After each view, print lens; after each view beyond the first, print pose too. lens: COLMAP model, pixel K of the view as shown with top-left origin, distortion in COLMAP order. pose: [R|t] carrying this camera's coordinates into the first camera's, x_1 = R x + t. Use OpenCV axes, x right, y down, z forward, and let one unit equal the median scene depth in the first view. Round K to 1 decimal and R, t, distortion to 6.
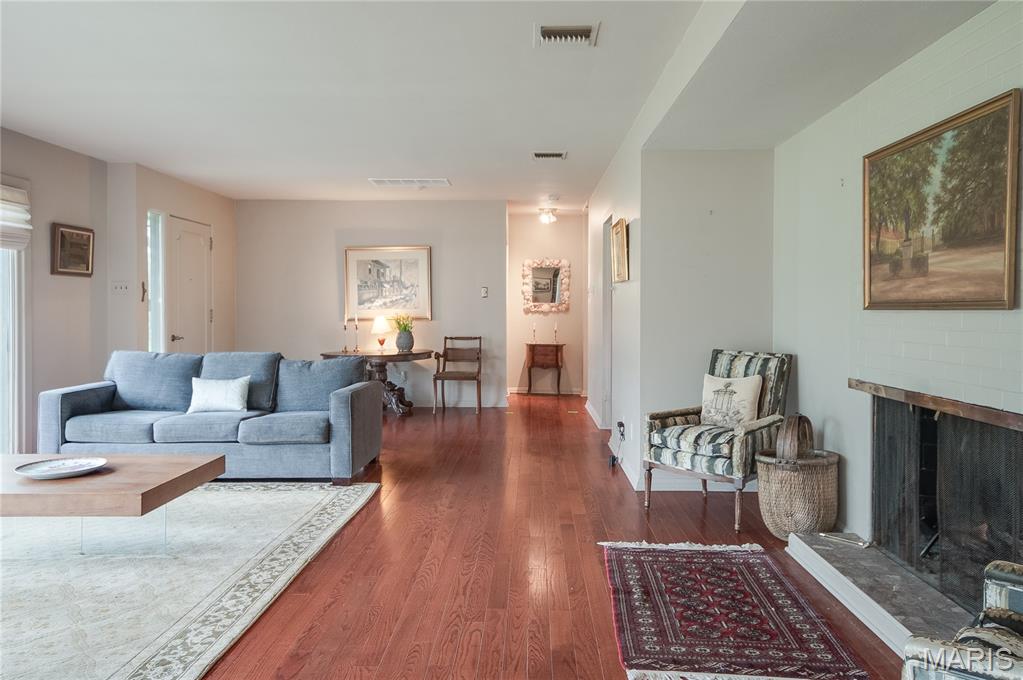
lens RADIAL K [[737.7, 0, 512.2], [0, 737.7, 316.6], [0, 0, 1]] dist [0.036314, 0.002725]
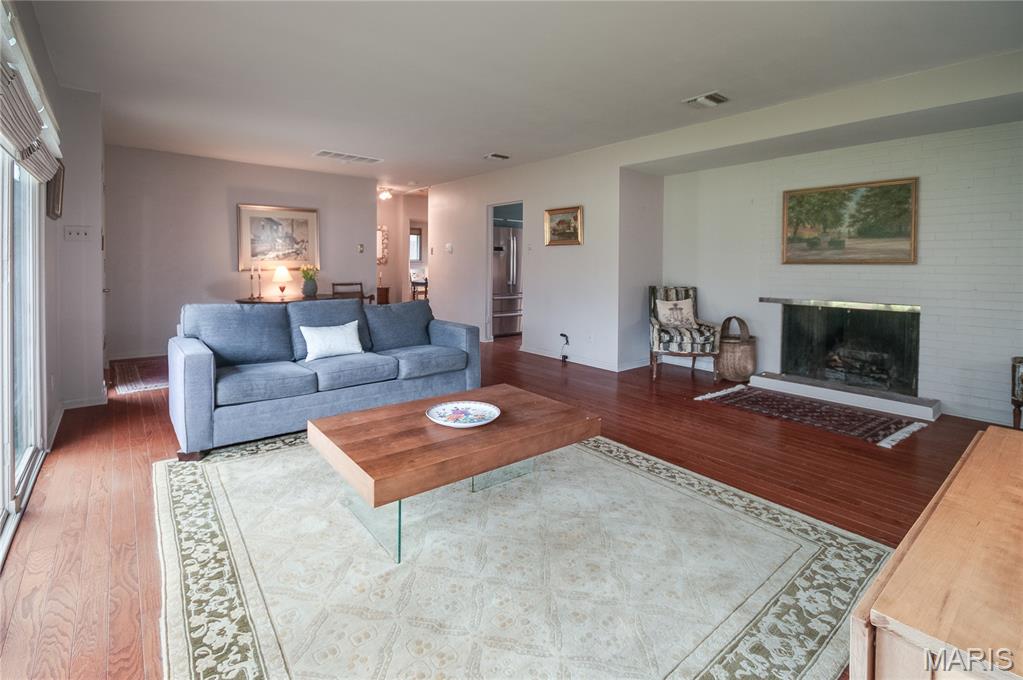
lens RADIAL K [[476.6, 0, 534.0], [0, 476.6, 284.9], [0, 0, 1]] dist [0.000312, -0.000210]
pose [[0.751960, -0.023370, 0.658795, -0.619330], [-0.000608, 0.999346, 0.036144, 0.000699], [-0.659209, -0.027580, 0.751454, 0.293575]]
